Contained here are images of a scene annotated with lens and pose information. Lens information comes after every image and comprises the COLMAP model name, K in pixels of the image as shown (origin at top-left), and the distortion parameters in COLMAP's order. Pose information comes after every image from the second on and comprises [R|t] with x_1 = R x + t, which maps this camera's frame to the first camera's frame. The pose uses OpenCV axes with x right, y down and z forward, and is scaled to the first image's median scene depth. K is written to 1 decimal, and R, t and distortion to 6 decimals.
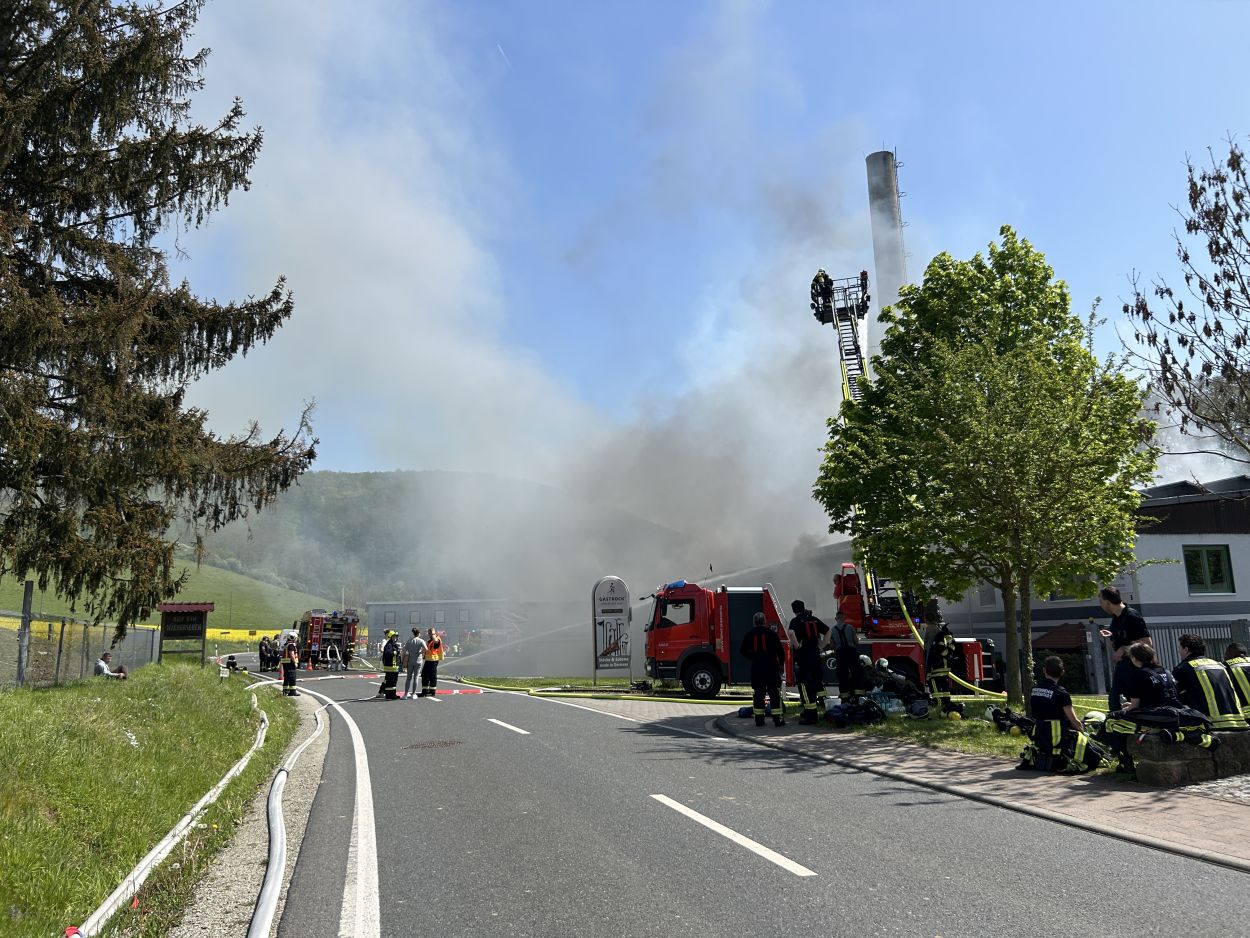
lens RADIAL K [[933.0, 0, 622.2], [0, 933.0, 457.6], [0, 0, 1]] dist [0.034763, -0.041725]
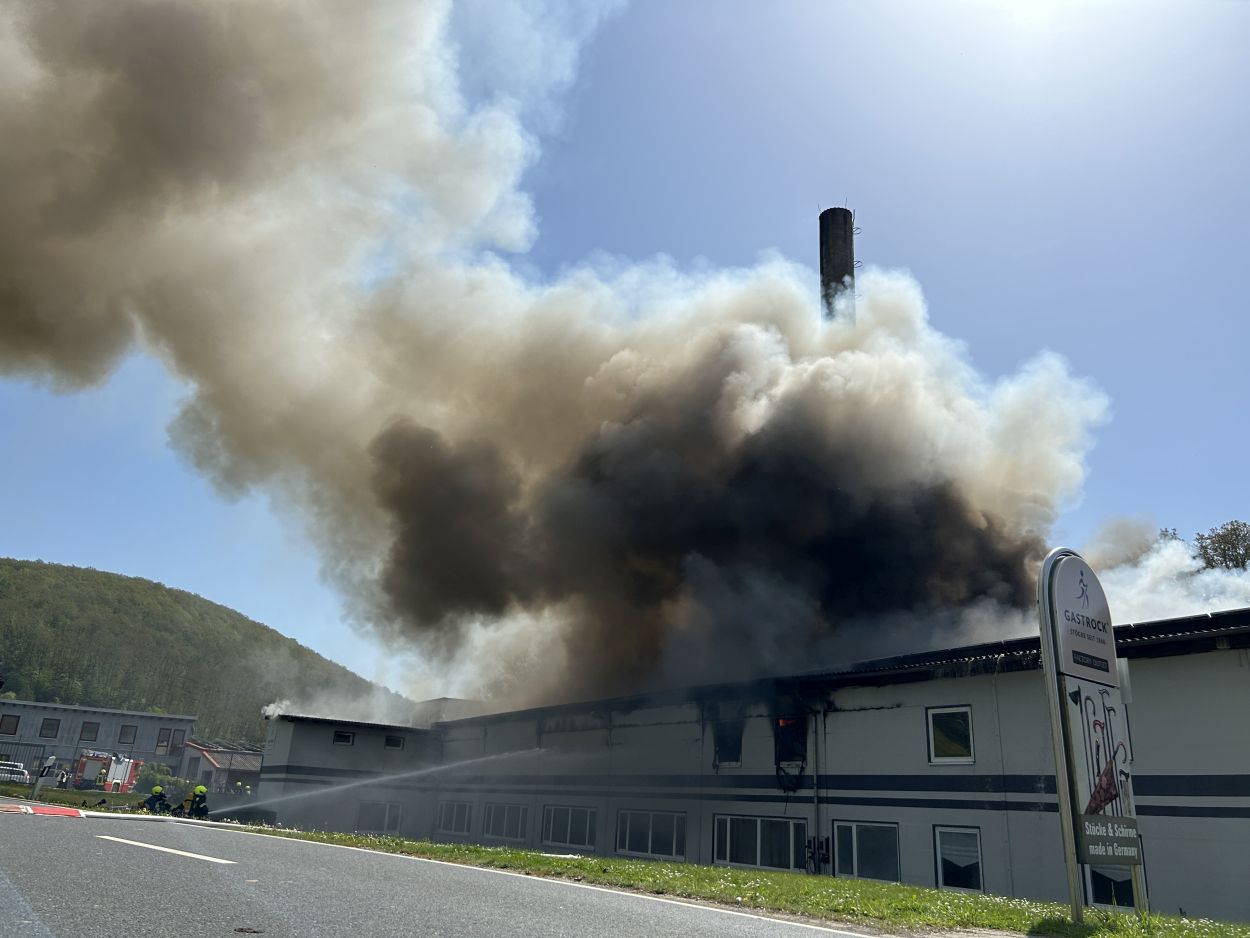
lens RADIAL K [[933.0, 0, 623.9], [0, 933.0, 470.1], [0, 0, 1]] dist [0.034763, -0.041725]
pose [[0.936823, 0.193363, 0.291501, -0.251987], [-0.145921, 0.973384, -0.176721, 0.181403], [-0.317914, 0.123020, 0.940105, 0.764119]]
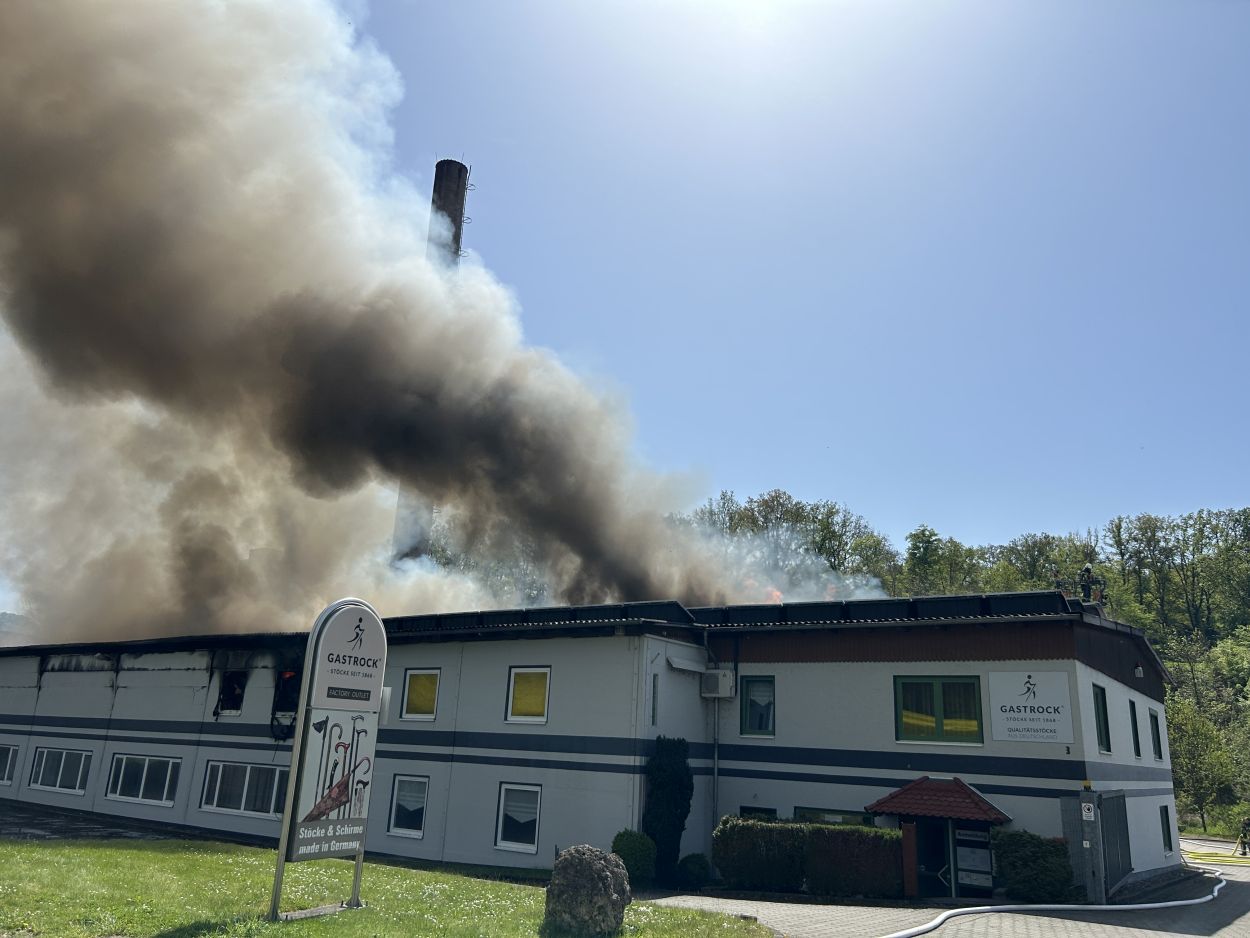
lens RADIAL K [[933.0, 0, 621.2], [0, 933.0, 458.0], [0, 0, 1]] dist [0.034763, -0.041725]
pose [[0.733660, 0.260353, 0.627662, -0.190092], [-0.194487, 0.965501, -0.173156, 0.118880], [-0.651090, 0.004965, 0.758985, 0.654062]]
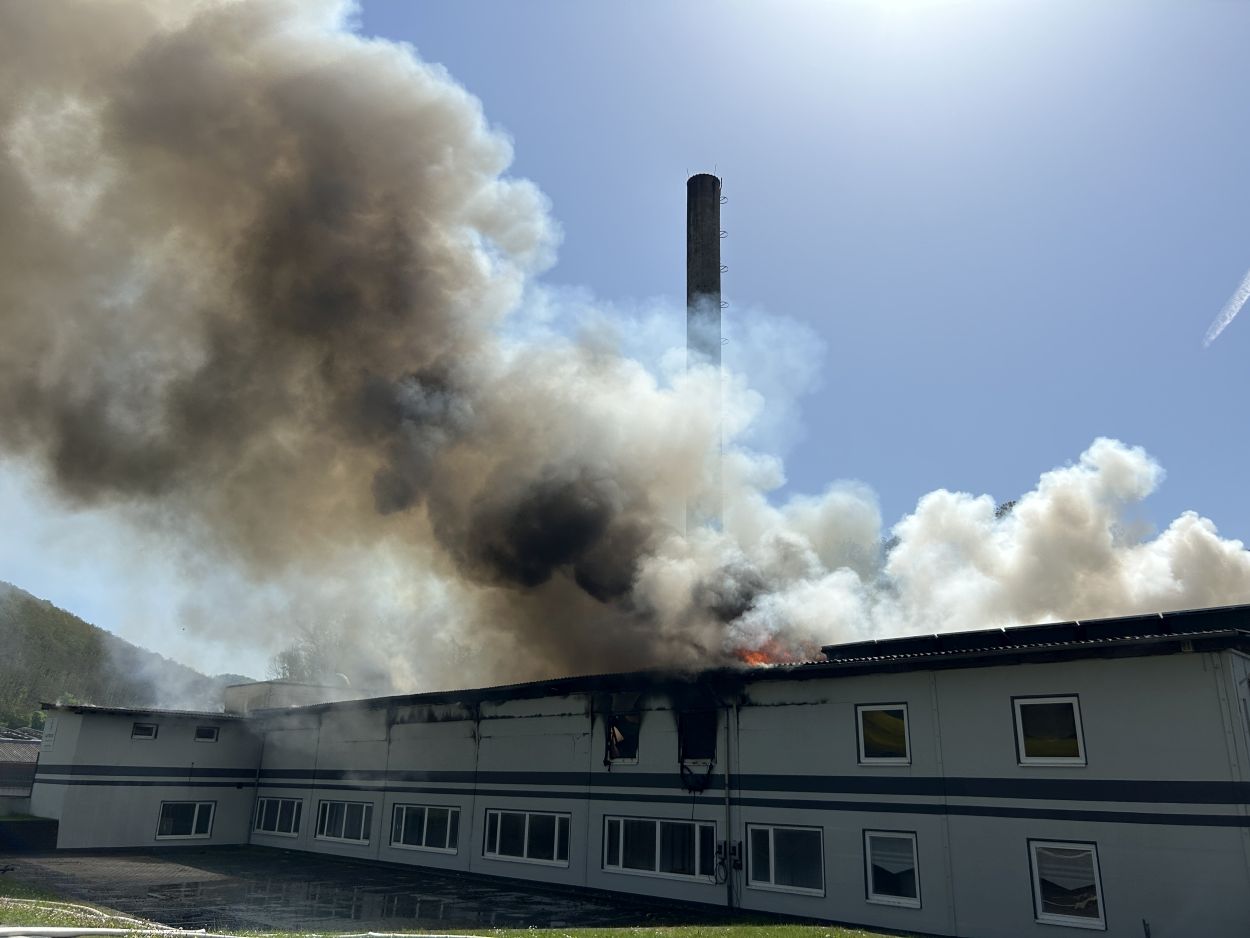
lens RADIAL K [[933.0, 0, 631.1], [0, 933.0, 459.0], [0, 0, 1]] dist [0.034763, -0.041725]
pose [[0.844035, 0.219605, 0.489263, -0.307332], [-0.147375, 0.972170, -0.182117, 0.170905], [-0.515641, 0.081608, 0.852910, 0.897077]]
